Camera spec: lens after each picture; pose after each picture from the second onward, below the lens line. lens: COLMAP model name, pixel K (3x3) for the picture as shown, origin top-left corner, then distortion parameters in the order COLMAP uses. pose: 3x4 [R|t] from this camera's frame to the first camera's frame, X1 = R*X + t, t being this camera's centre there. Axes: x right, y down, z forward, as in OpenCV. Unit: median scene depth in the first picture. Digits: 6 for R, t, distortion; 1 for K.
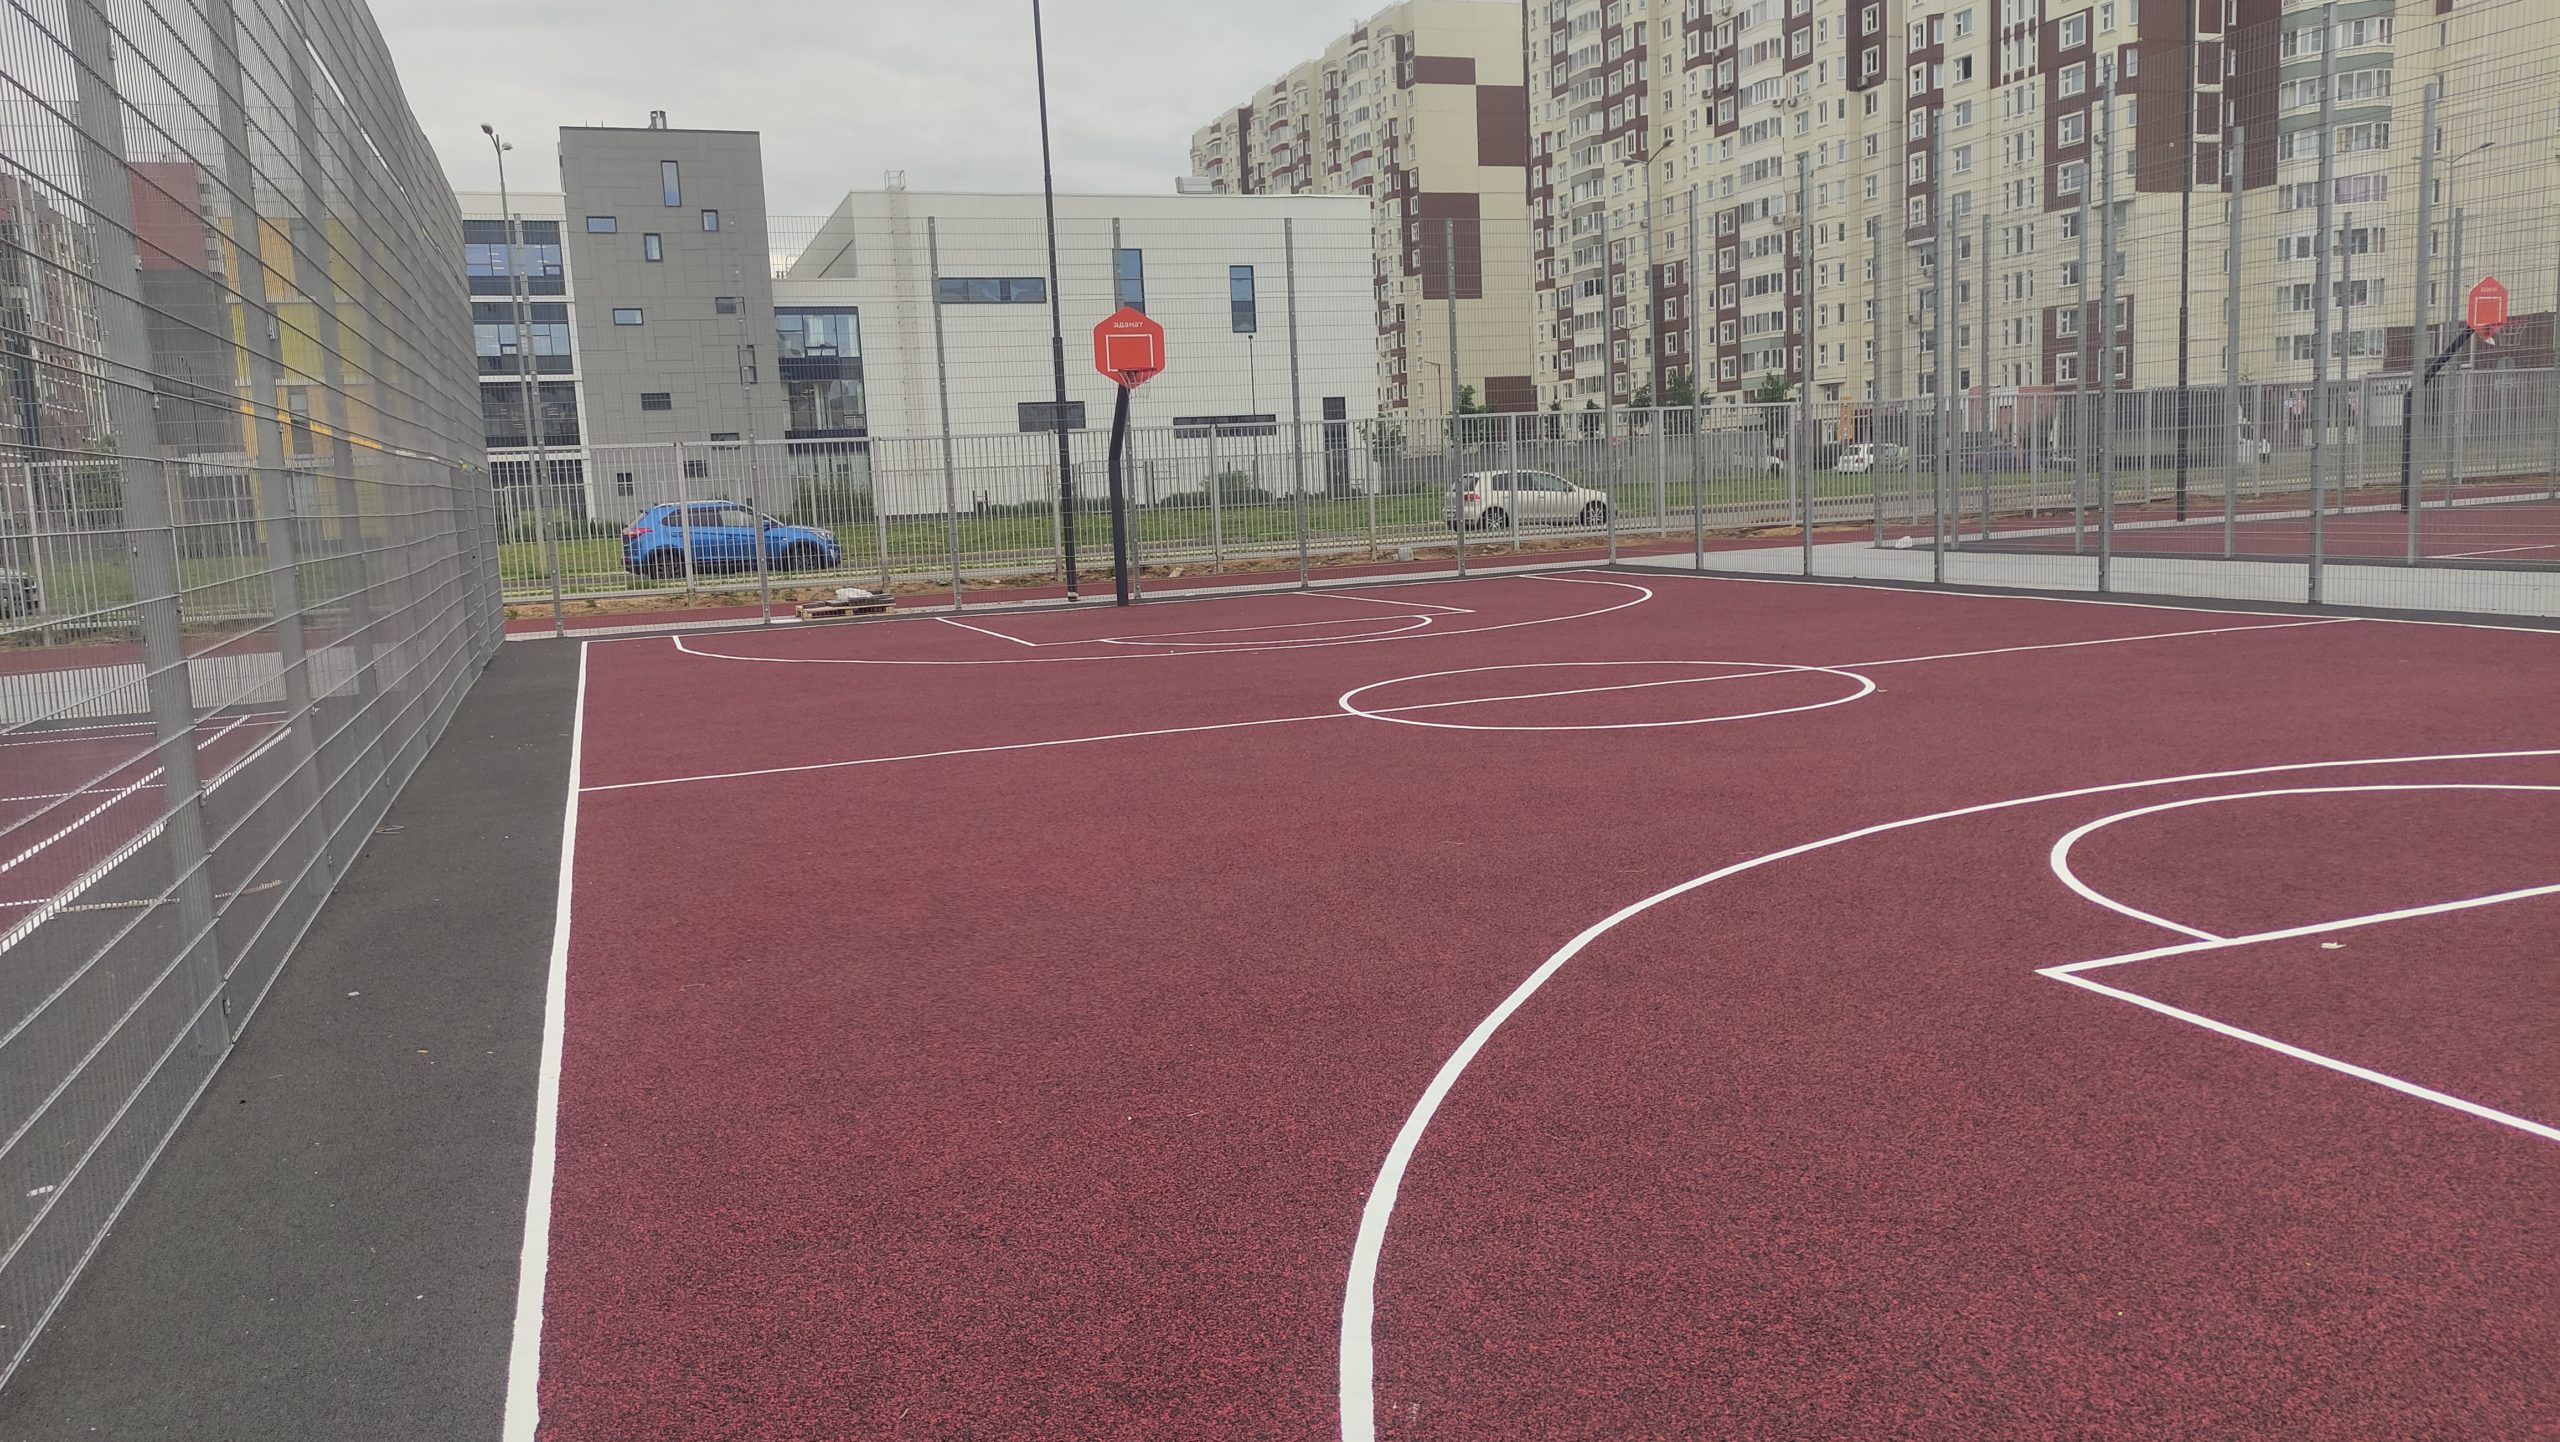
lens RADIAL K [[1873.8, 0, 1297.4], [0, 1873.8, 729.8], [0, 0, 1]] dist [0.051765, -0.051909]
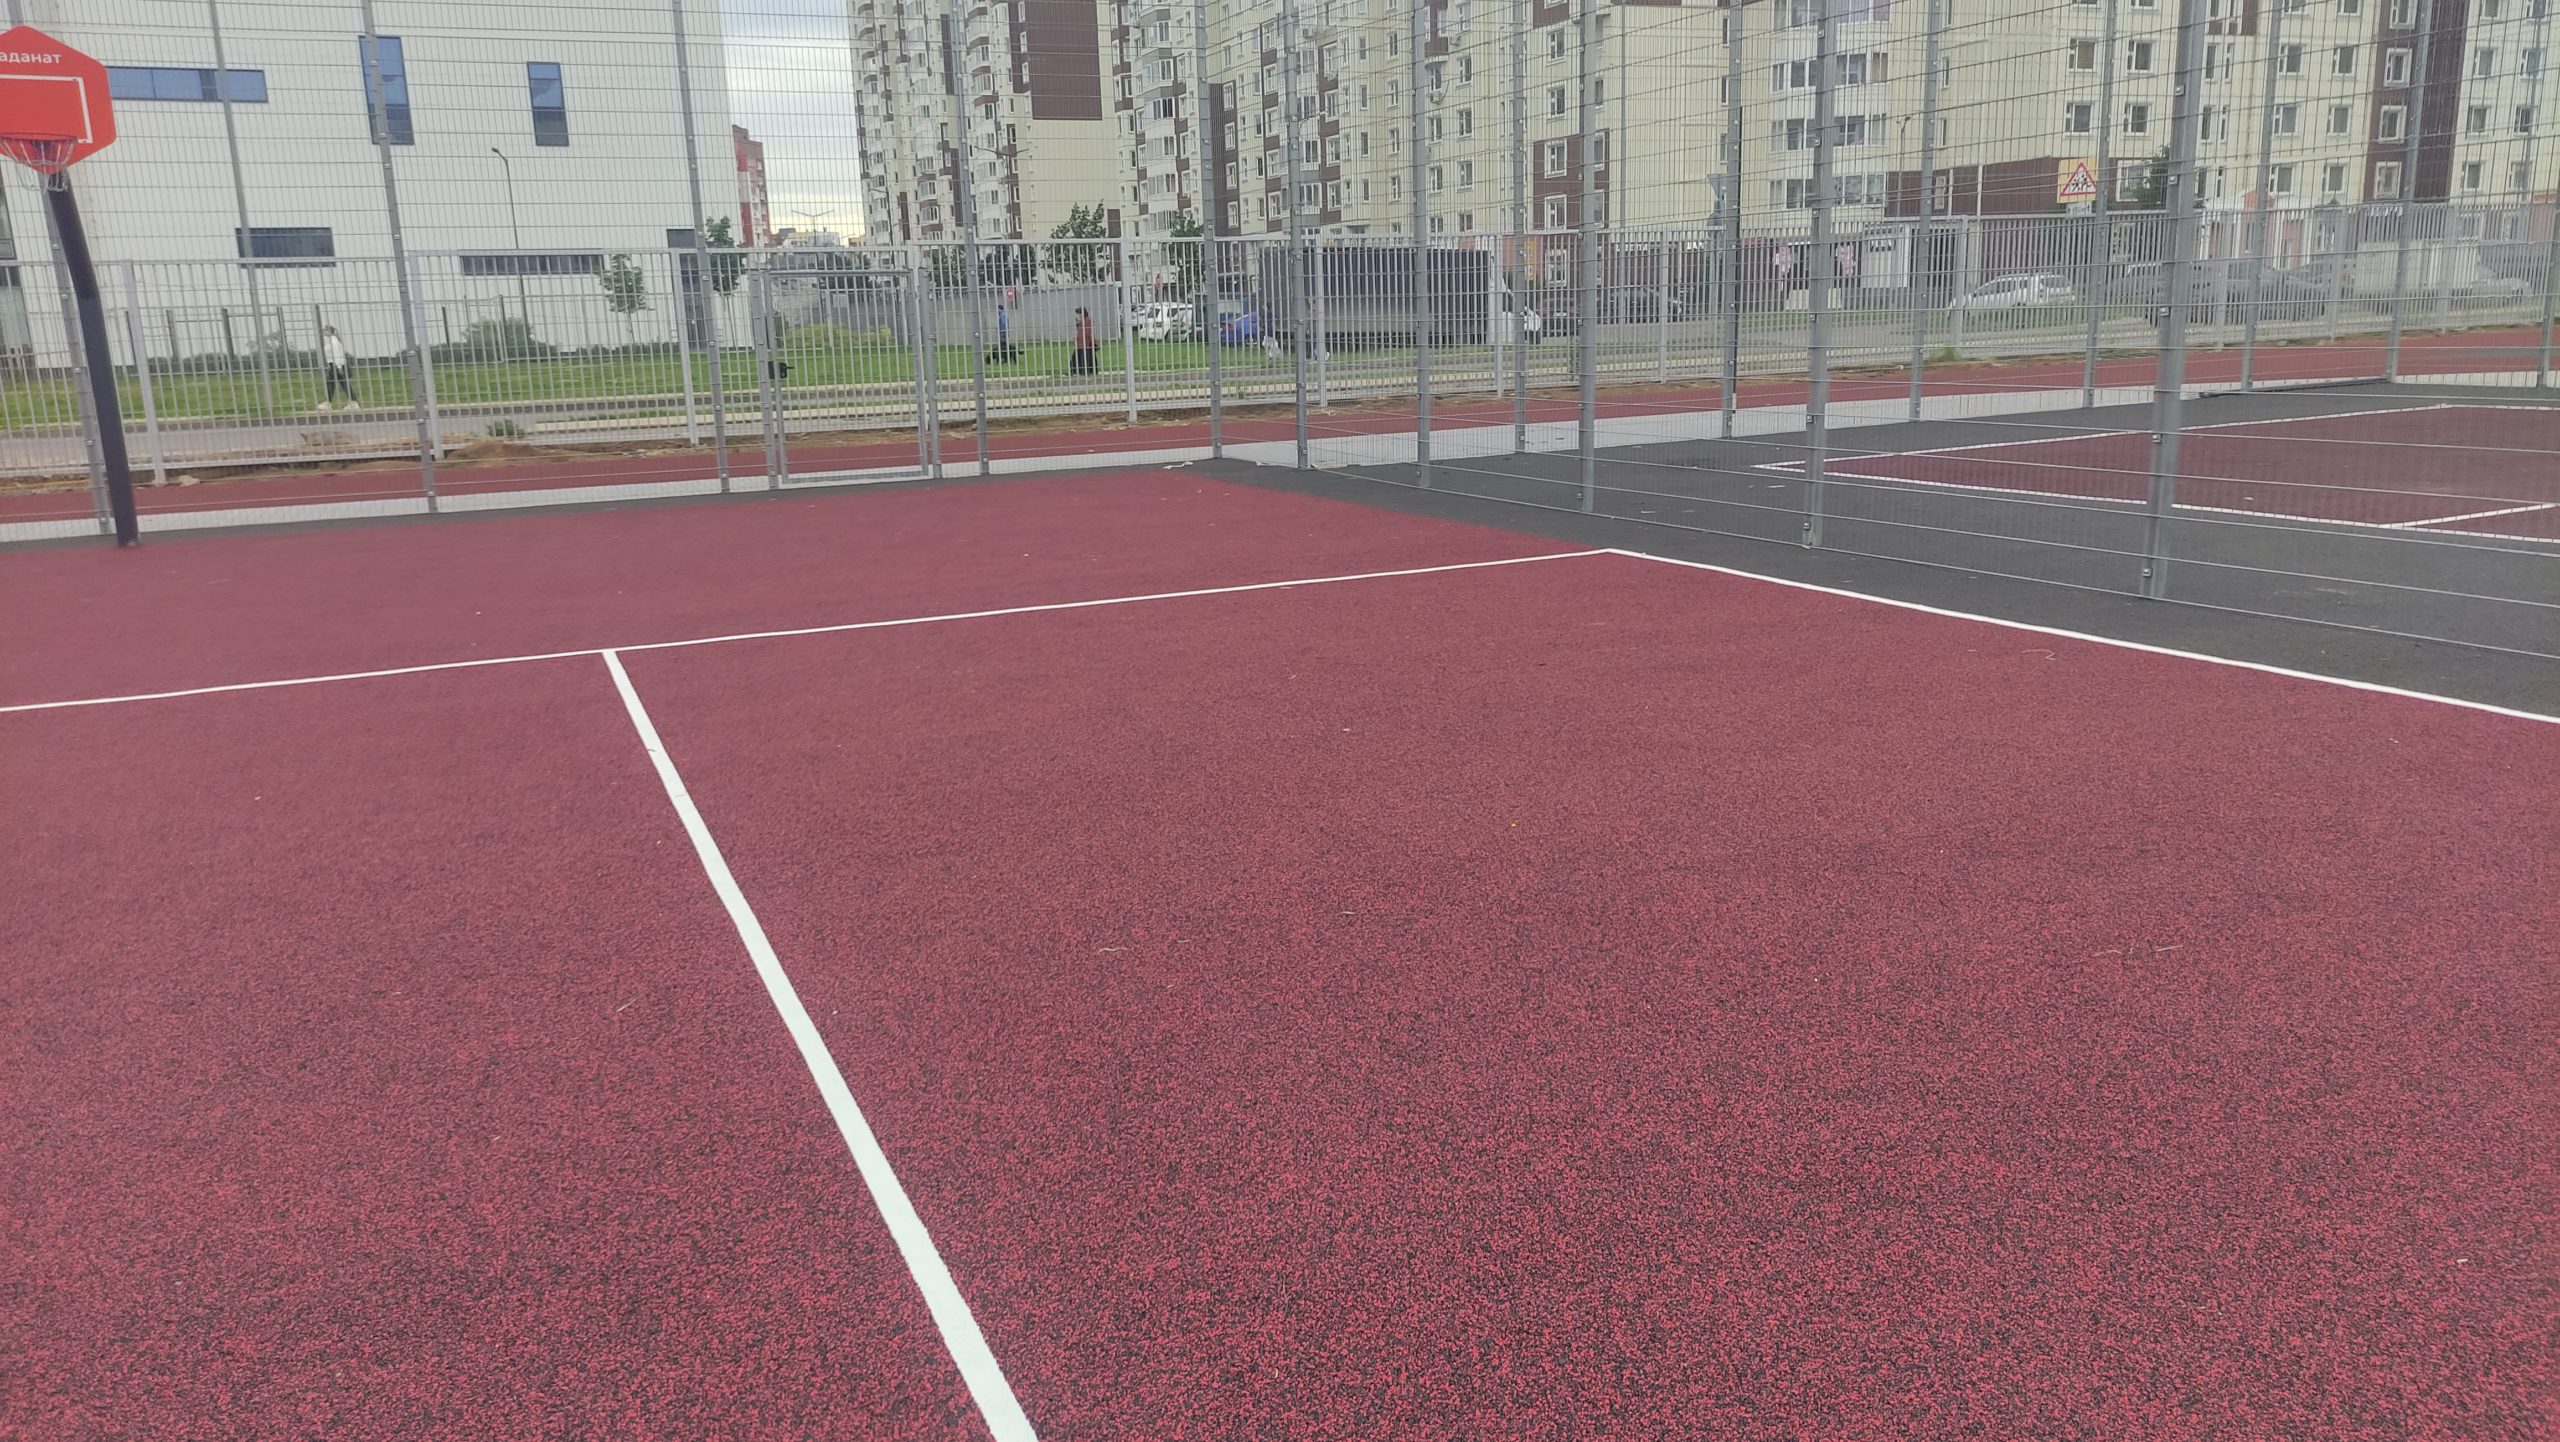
lens RADIAL K [[1873.8, 0, 1302.4], [0, 1873.8, 722.8], [0, 0, 1]] dist [0.051765, -0.051909]
pose [[0.996926, -0.005138, 0.078185, 0.235952], [-0.001285, 0.996641, 0.081884, -0.031079], [-0.078343, -0.081733, 0.993570, 0.141304]]
